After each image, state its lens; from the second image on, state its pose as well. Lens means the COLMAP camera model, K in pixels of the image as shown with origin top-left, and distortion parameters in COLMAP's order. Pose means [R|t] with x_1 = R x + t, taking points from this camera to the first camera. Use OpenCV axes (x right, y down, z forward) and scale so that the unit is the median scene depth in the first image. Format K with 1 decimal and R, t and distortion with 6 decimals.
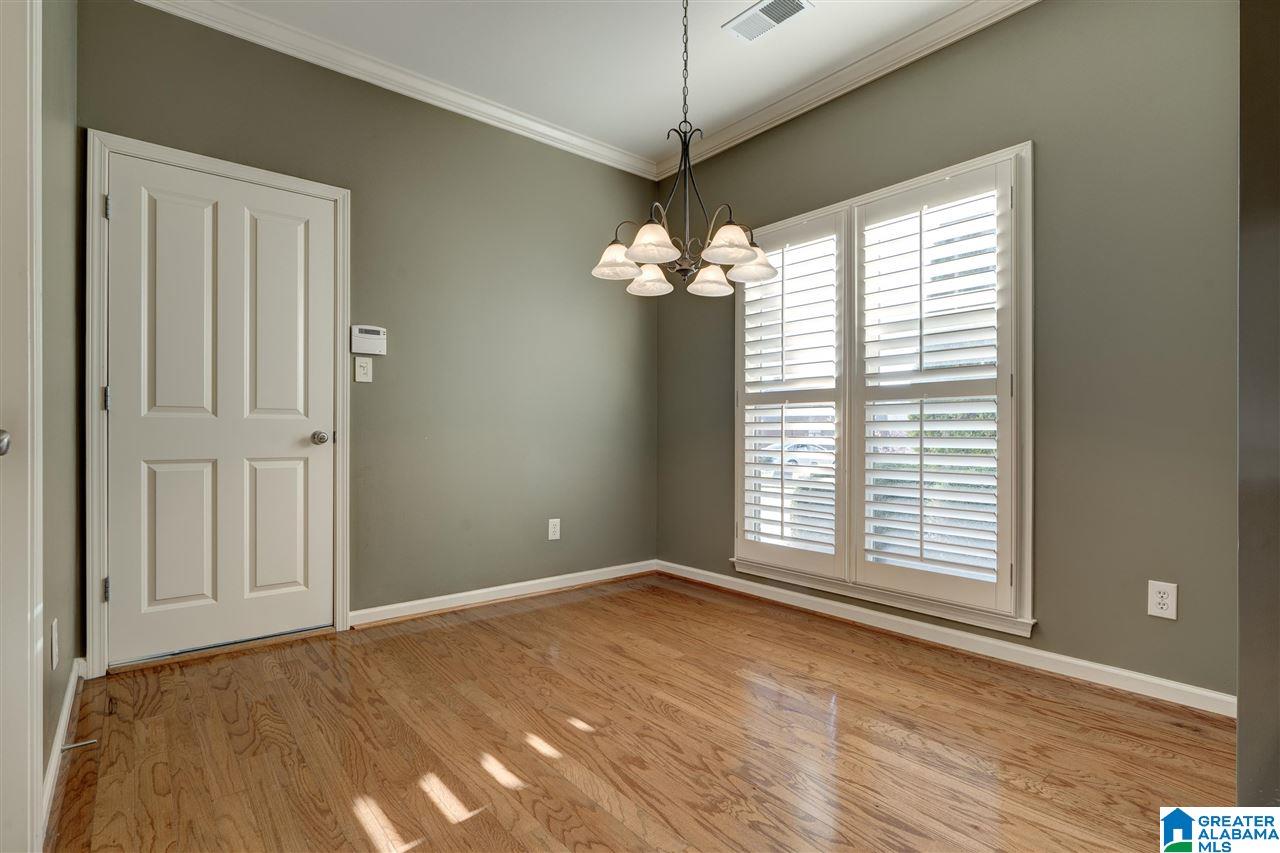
lens RADIAL K [[613.7, 0, 641.9], [0, 613.7, 437.2], [0, 0, 1]] dist [0.001137, 0.000311]
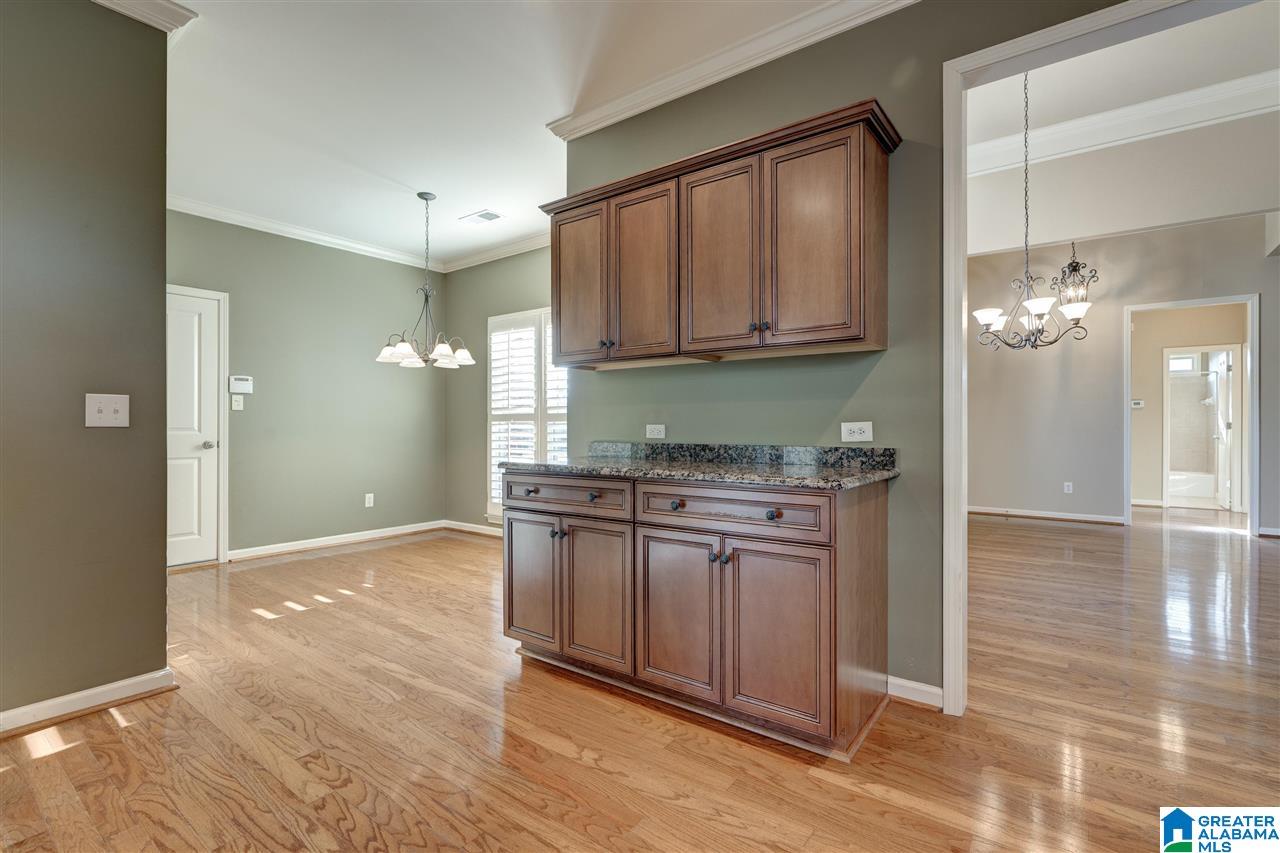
lens RADIAL K [[585.3, 0, 636.7], [0, 585.3, 426.0], [0, 0, 1]] dist [-0.007675, 0.002321]
pose [[0.974730, -0.003028, 0.223367, 0.236911], [0.004148, 0.999981, -0.004548, -0.036597], [-0.223349, 0.005359, 0.974724, -0.755501]]
